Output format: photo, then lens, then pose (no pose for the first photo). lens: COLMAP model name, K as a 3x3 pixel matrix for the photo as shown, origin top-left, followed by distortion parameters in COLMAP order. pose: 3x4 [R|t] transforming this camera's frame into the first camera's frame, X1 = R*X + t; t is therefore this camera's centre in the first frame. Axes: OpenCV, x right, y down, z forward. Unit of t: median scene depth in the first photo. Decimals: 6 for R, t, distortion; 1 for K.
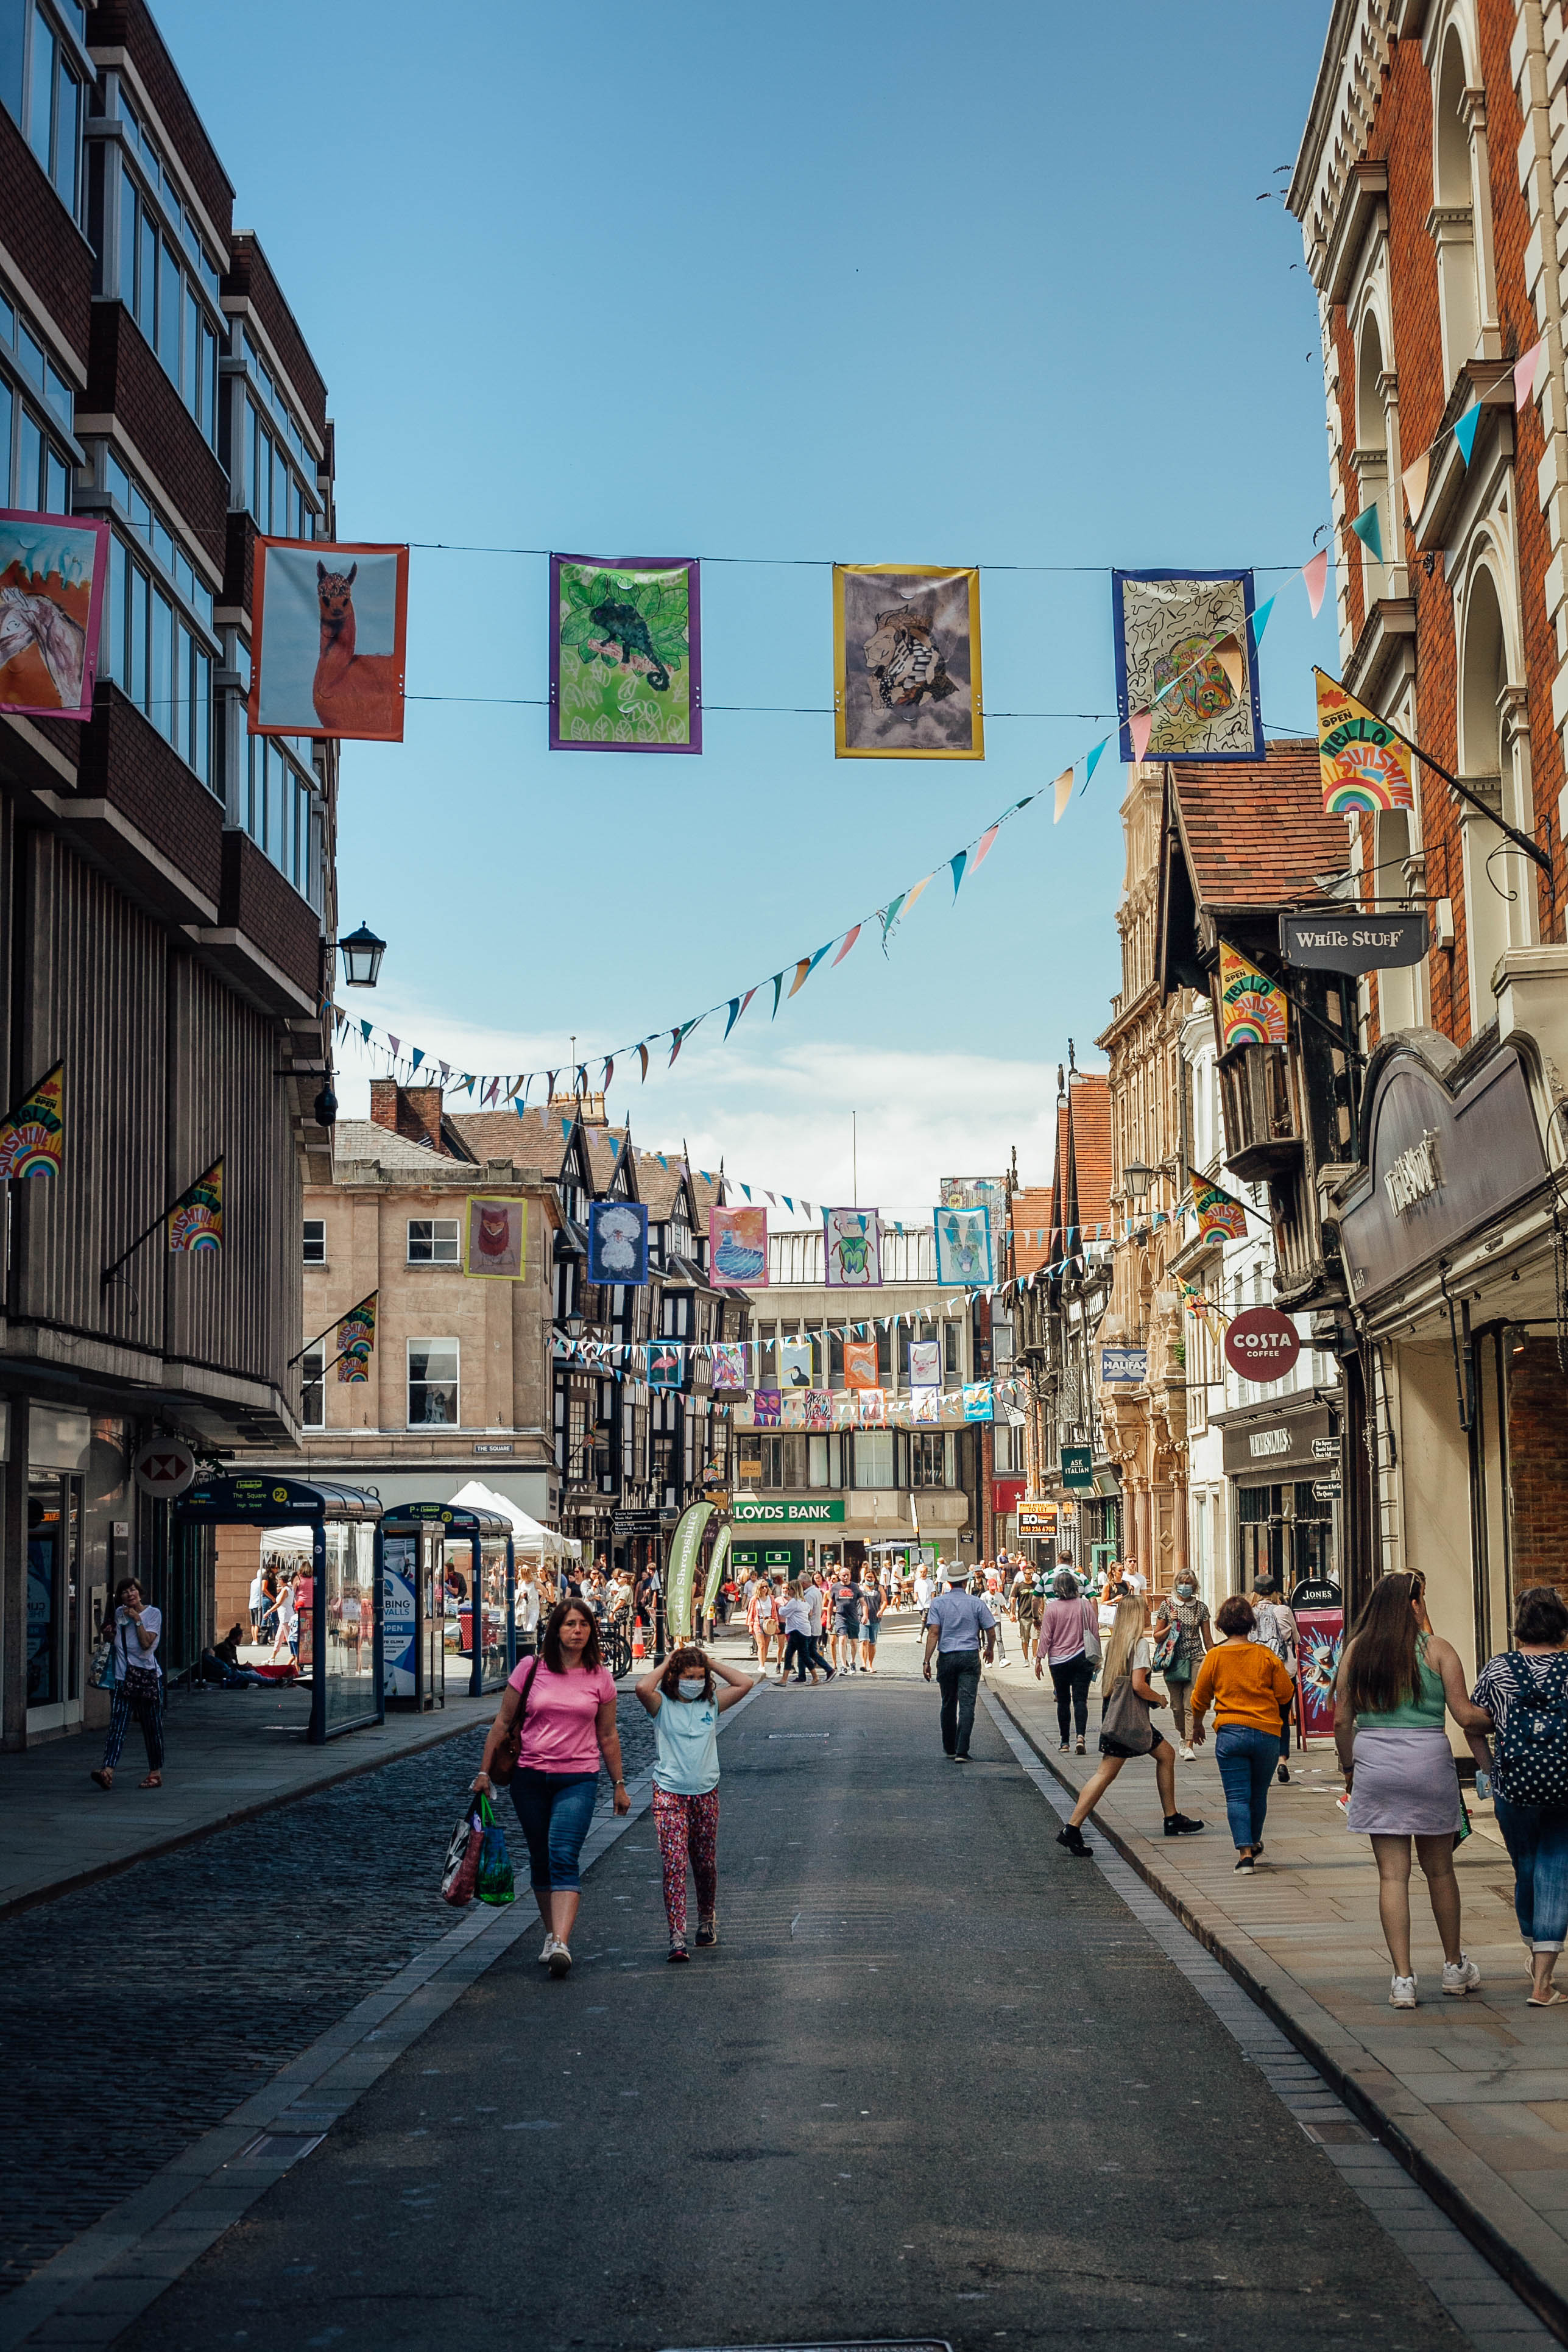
lens RADIAL K [[3440.9, 0, 784.0], [0, 3440.9, 1176.0], [0, 0, 1]] dist [-0.162763, -0.013783]
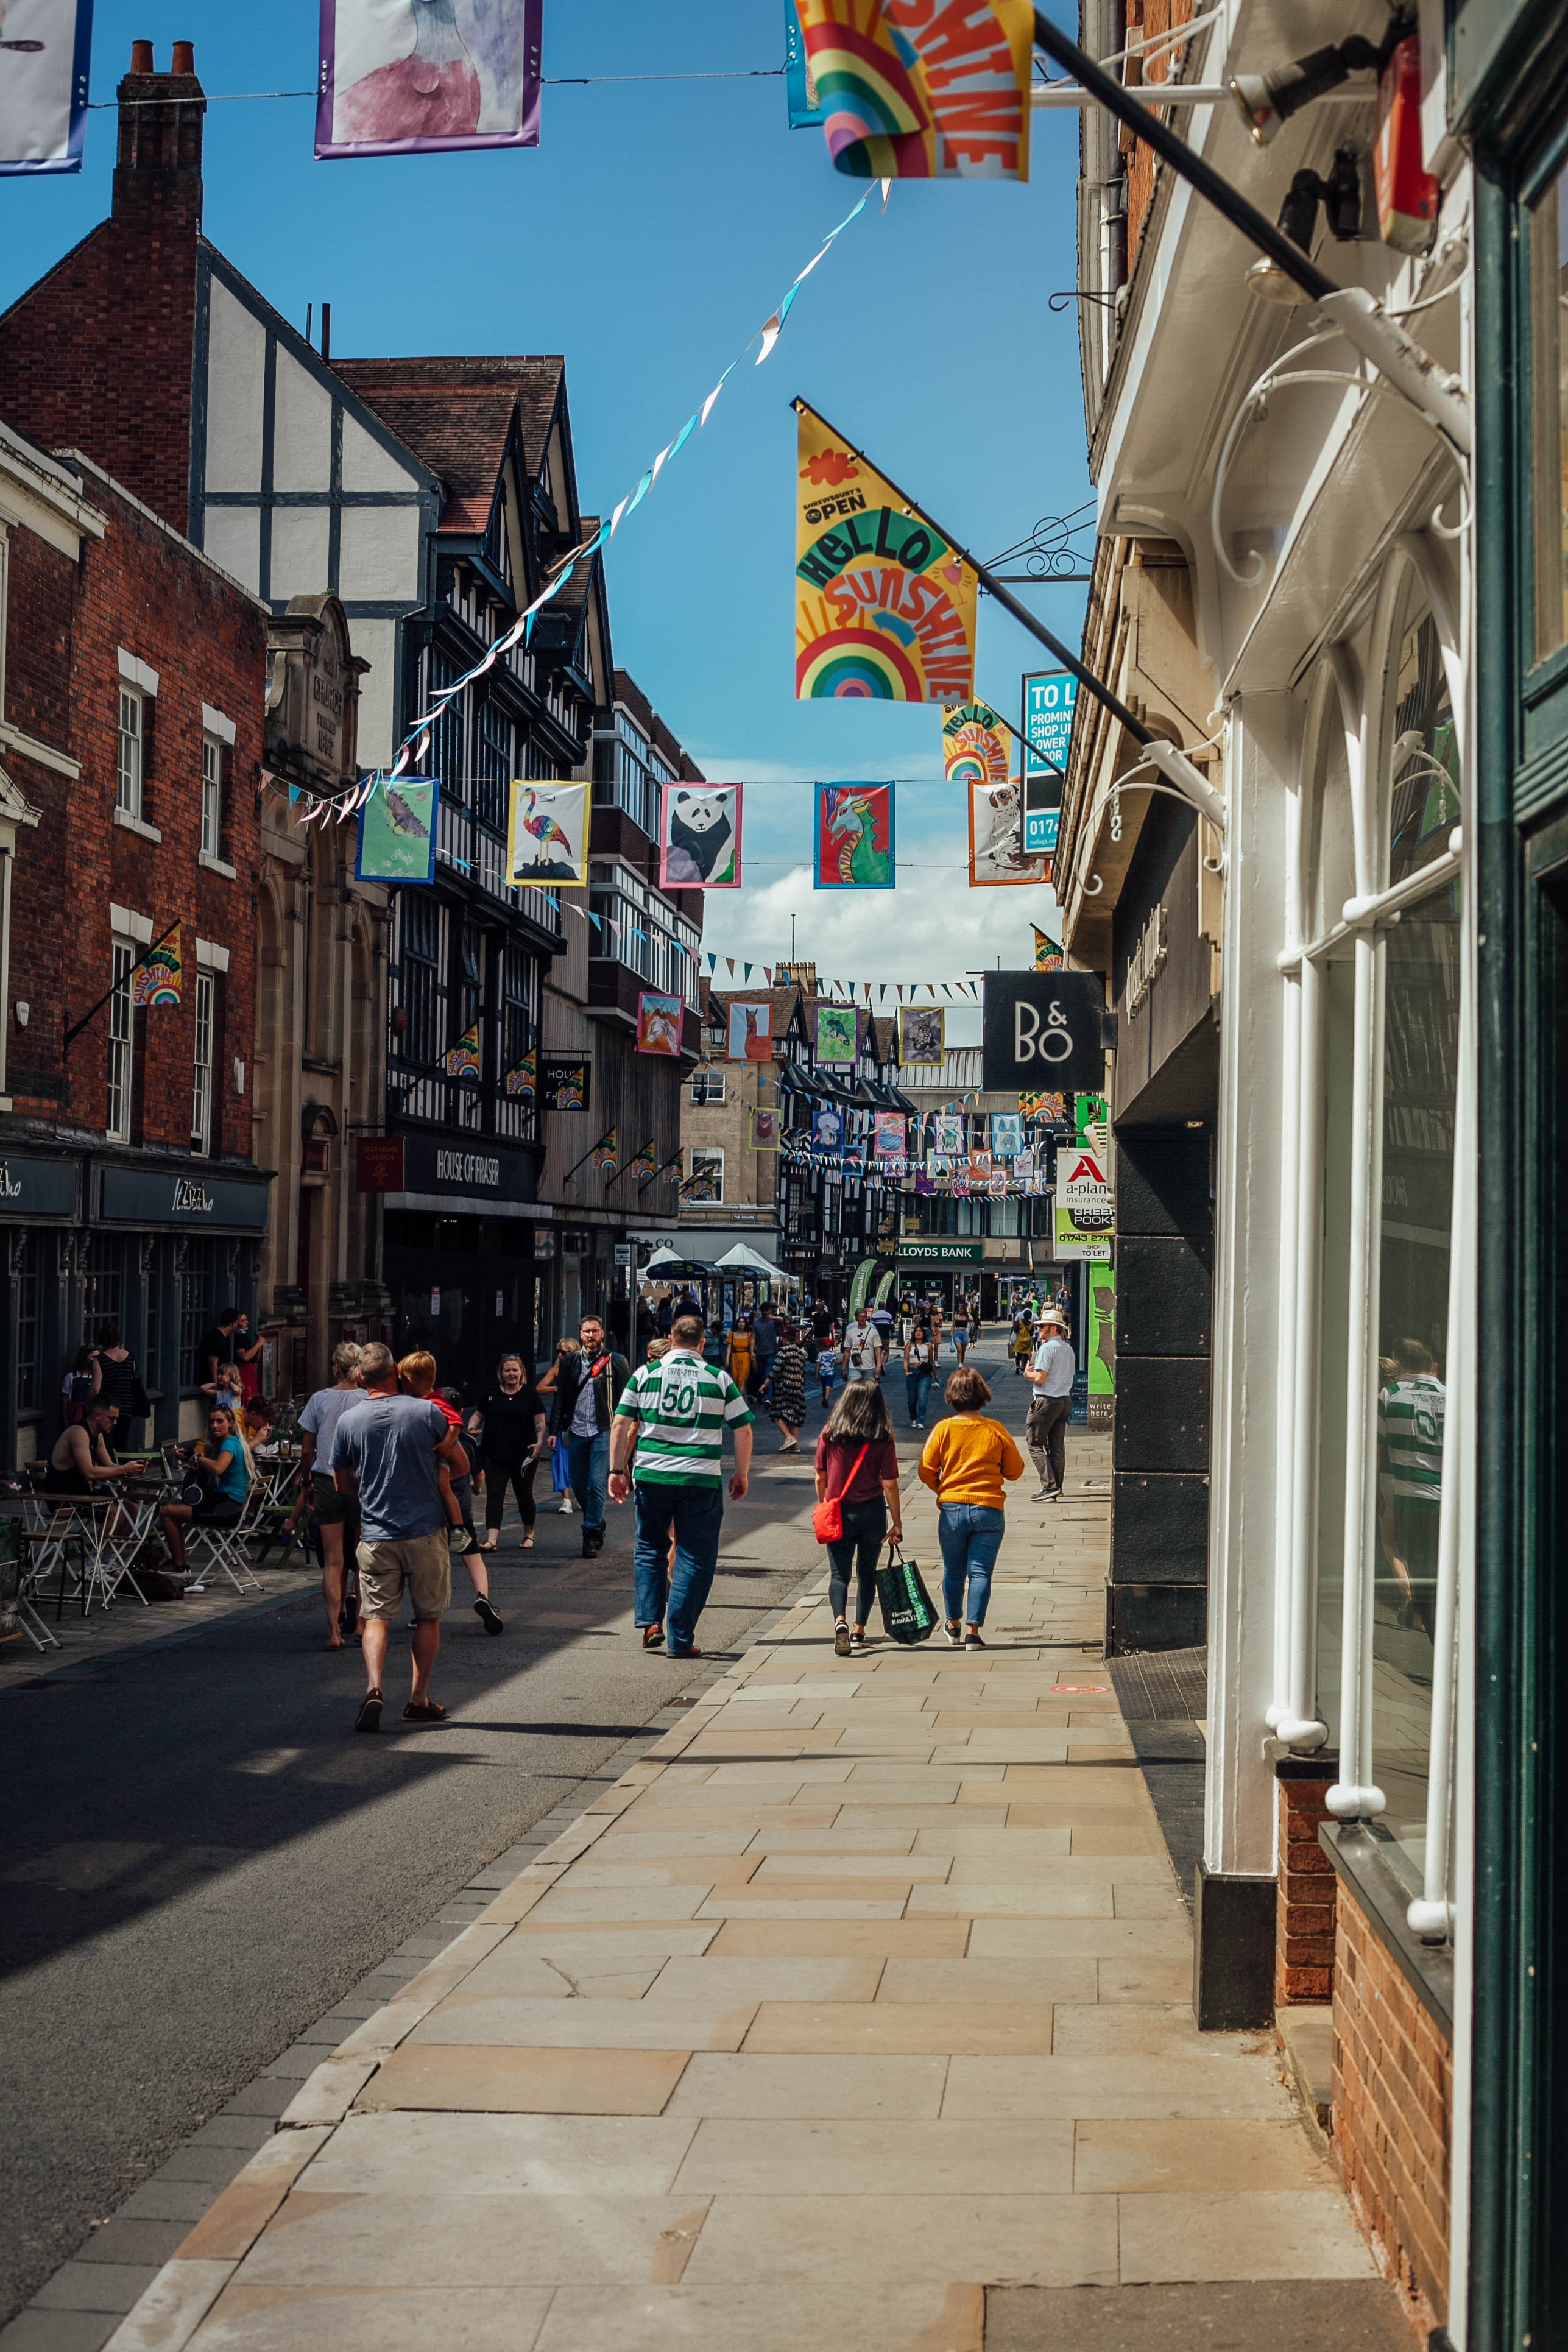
lens RADIAL K [[3802.7, 0, 784.0], [0, 3802.7, 1176.0], [0, 0, 1]] dist [-0.008312, -0.004912]
pose [[0.998235, 0.023644, -0.054485, 0.020831], [-0.018819, 0.995992, 0.087435, -0.065563], [0.056334, -0.086256, 0.994679, -0.525159]]
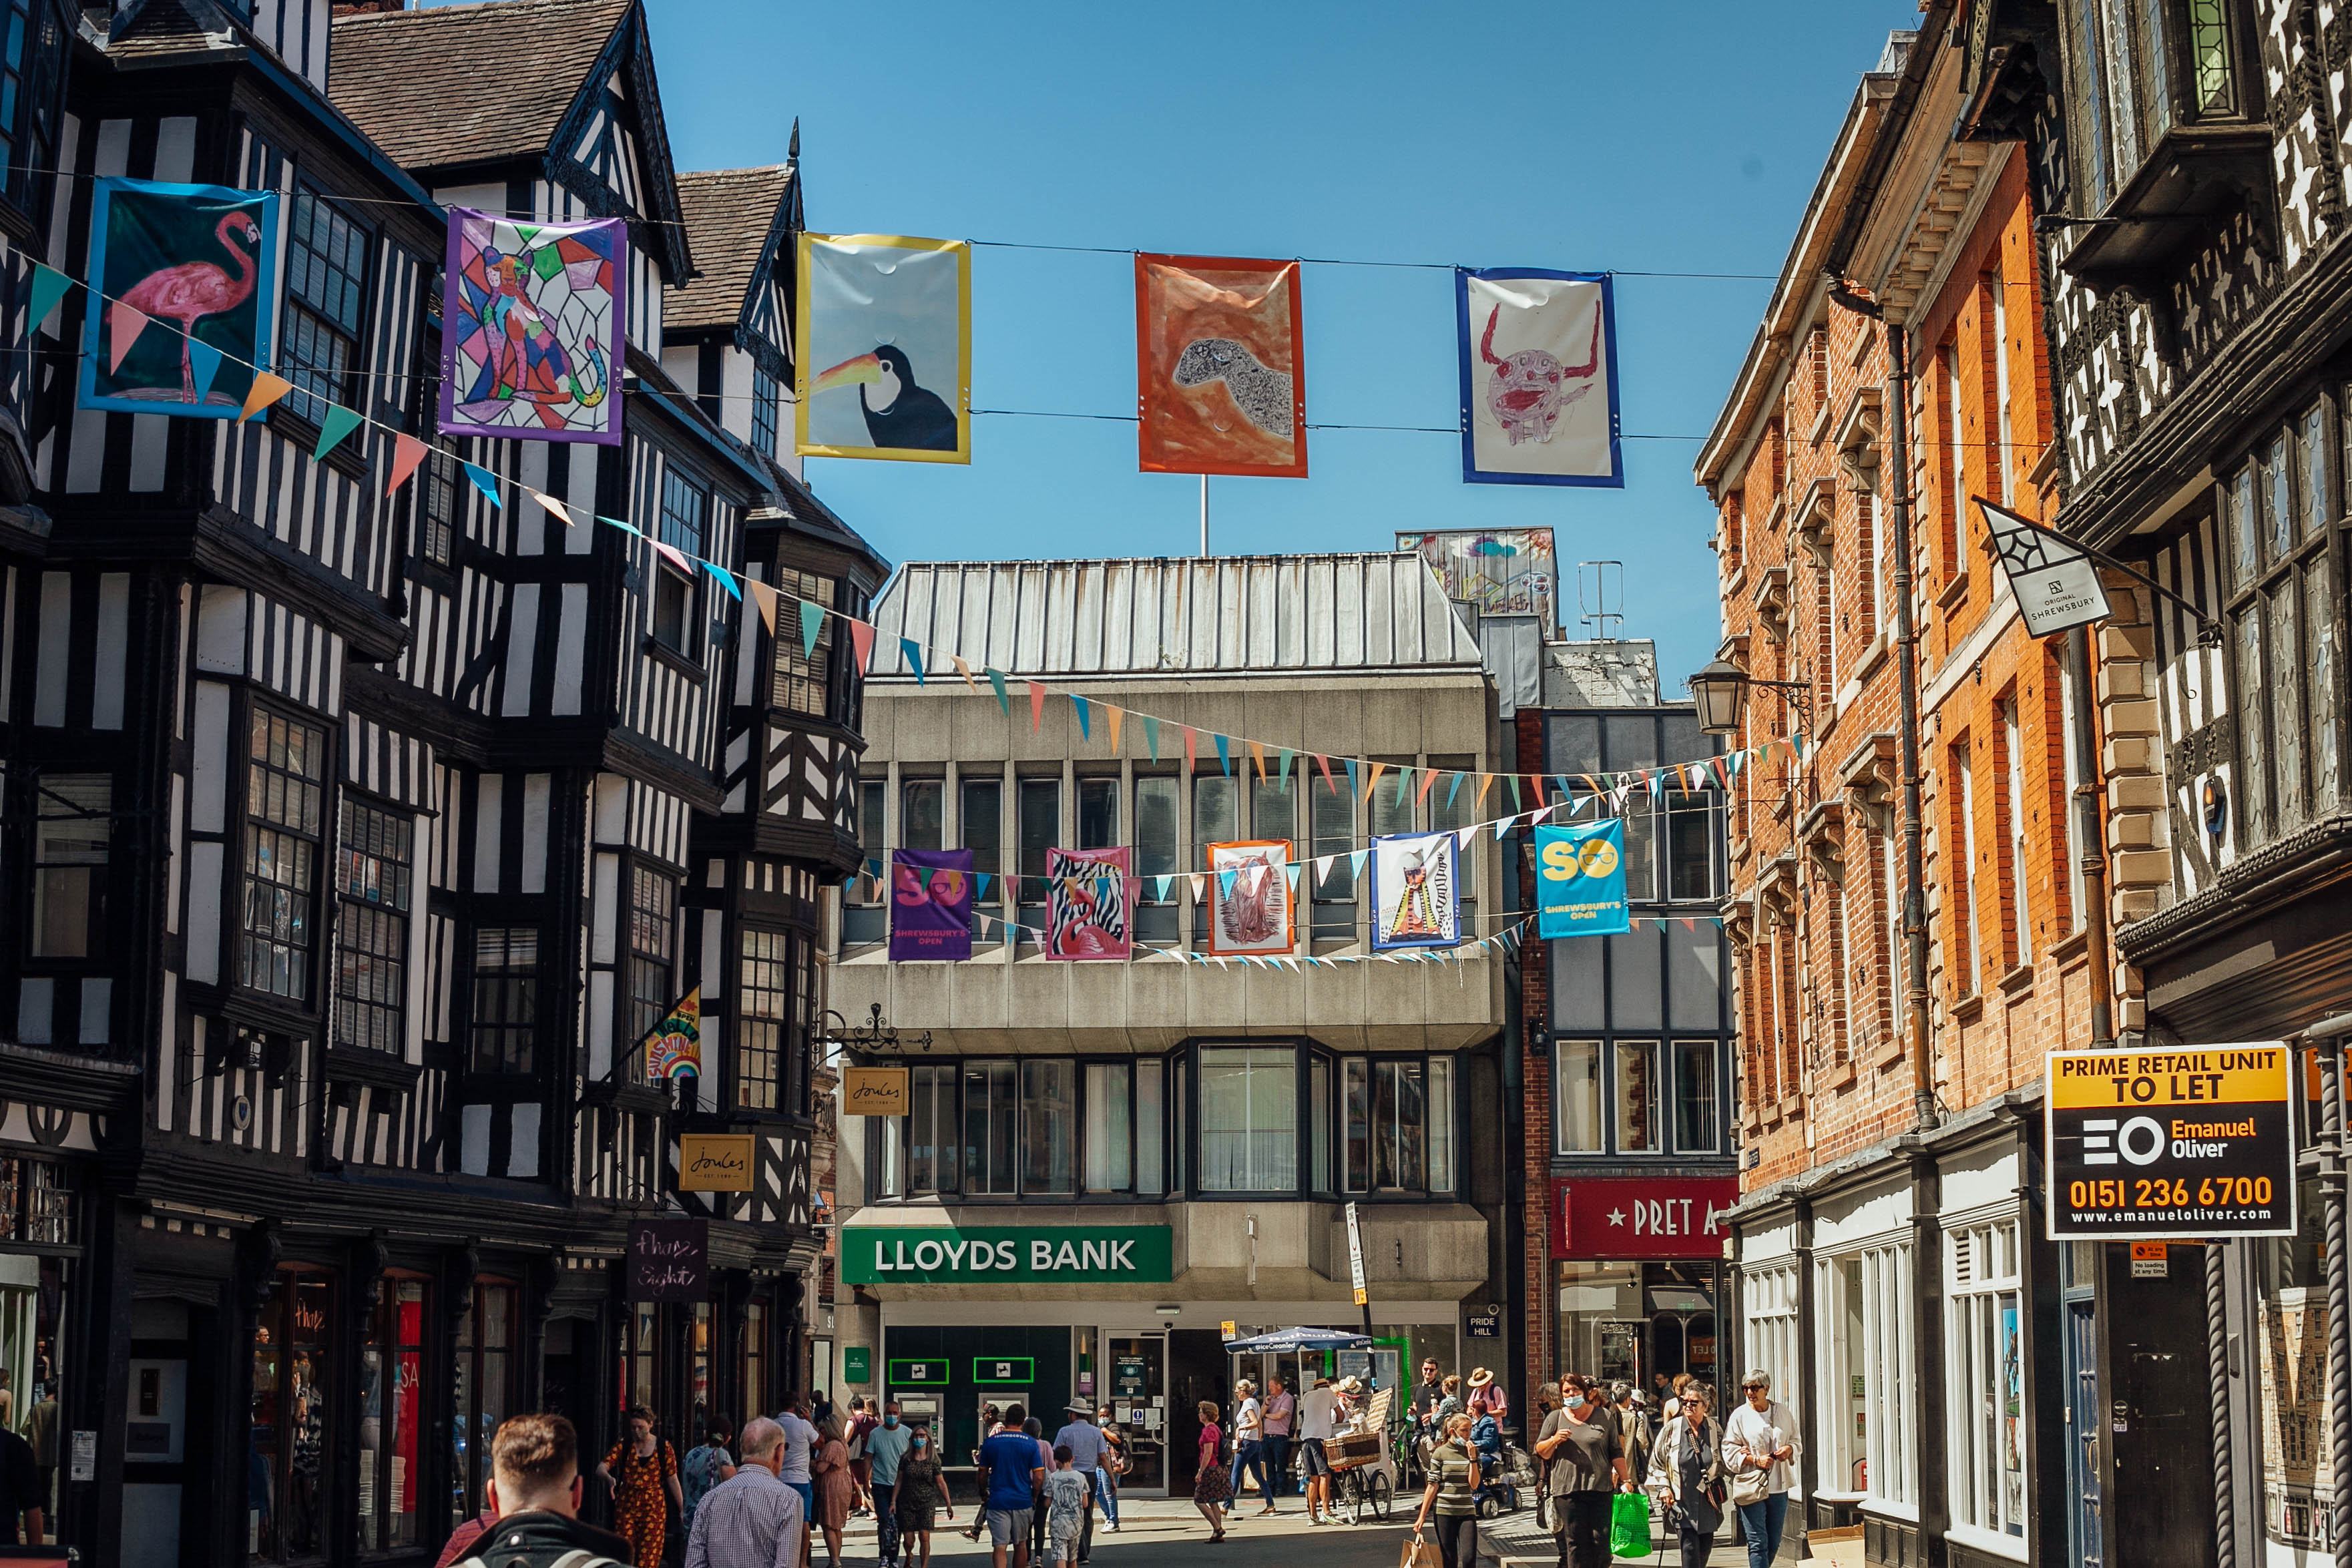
lens RADIAL K [[3440.6, 0, 1176.0], [0, 3440.6, 784.0], [0, 0, 1]] dist [-0.162763, -0.013783]
pose [[0.999918, 0.008981, 0.009169, 0.014086], [-0.008377, 0.997919, -0.063932, 0.069682], [-0.009724, 0.063850, 0.997912, 0.611595]]
